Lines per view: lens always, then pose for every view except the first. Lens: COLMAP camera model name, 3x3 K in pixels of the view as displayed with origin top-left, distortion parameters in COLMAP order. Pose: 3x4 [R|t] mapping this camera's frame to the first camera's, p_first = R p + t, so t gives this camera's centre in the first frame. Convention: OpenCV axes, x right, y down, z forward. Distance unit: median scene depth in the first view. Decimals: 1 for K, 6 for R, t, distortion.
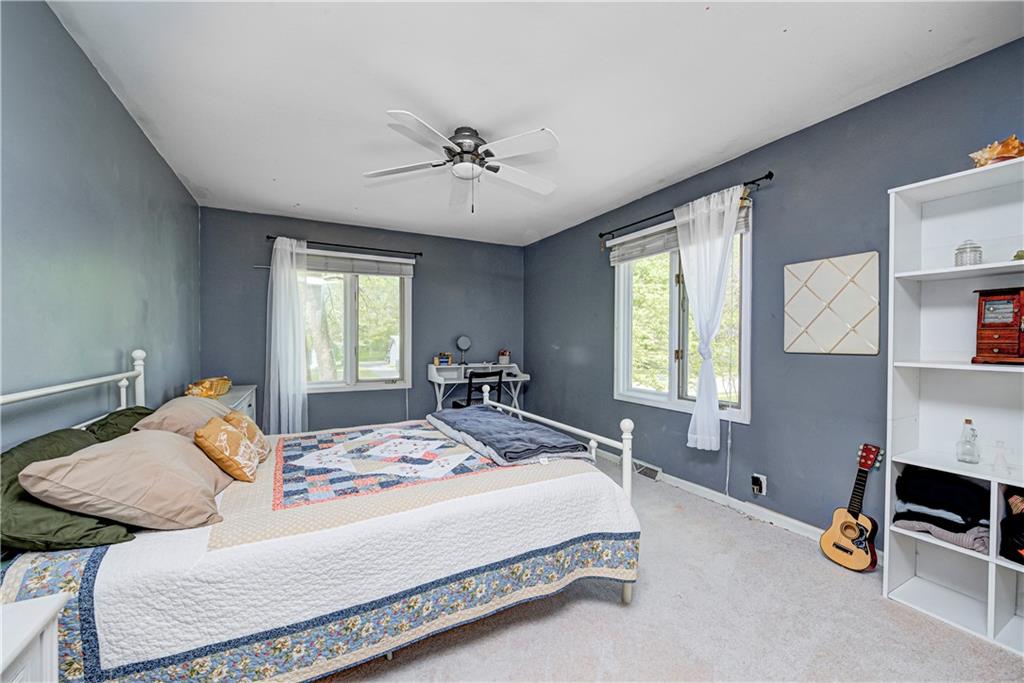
lens RADIAL K [[400.4, 0, 512.0], [0, 400.4, 341.5], [0, 0, 1]] dist [0.003448, -0.000182]
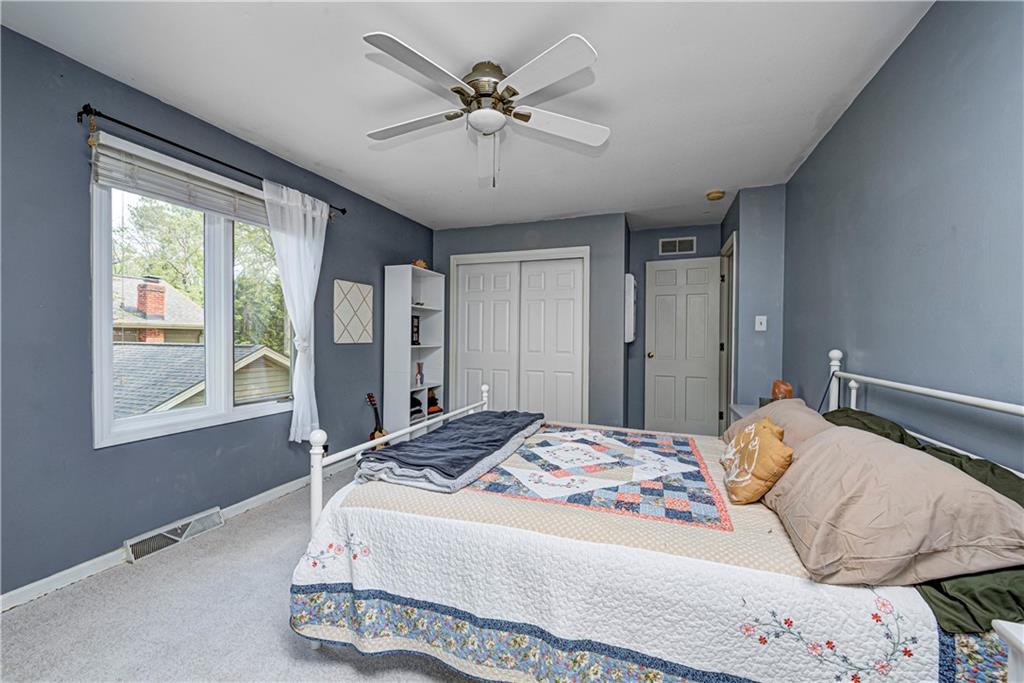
lens RADIAL K [[405.1, 0, 512.0], [0, 405.1, 341.5], [0, 0, 1]] dist [-0.001348, -0.000219]
pose [[-0.677960, -0.017246, 0.734897, -0.731111], [-0.006787, 0.999829, 0.017202, -0.007135], [-0.735068, 0.006675, -0.677961, 1.493291]]
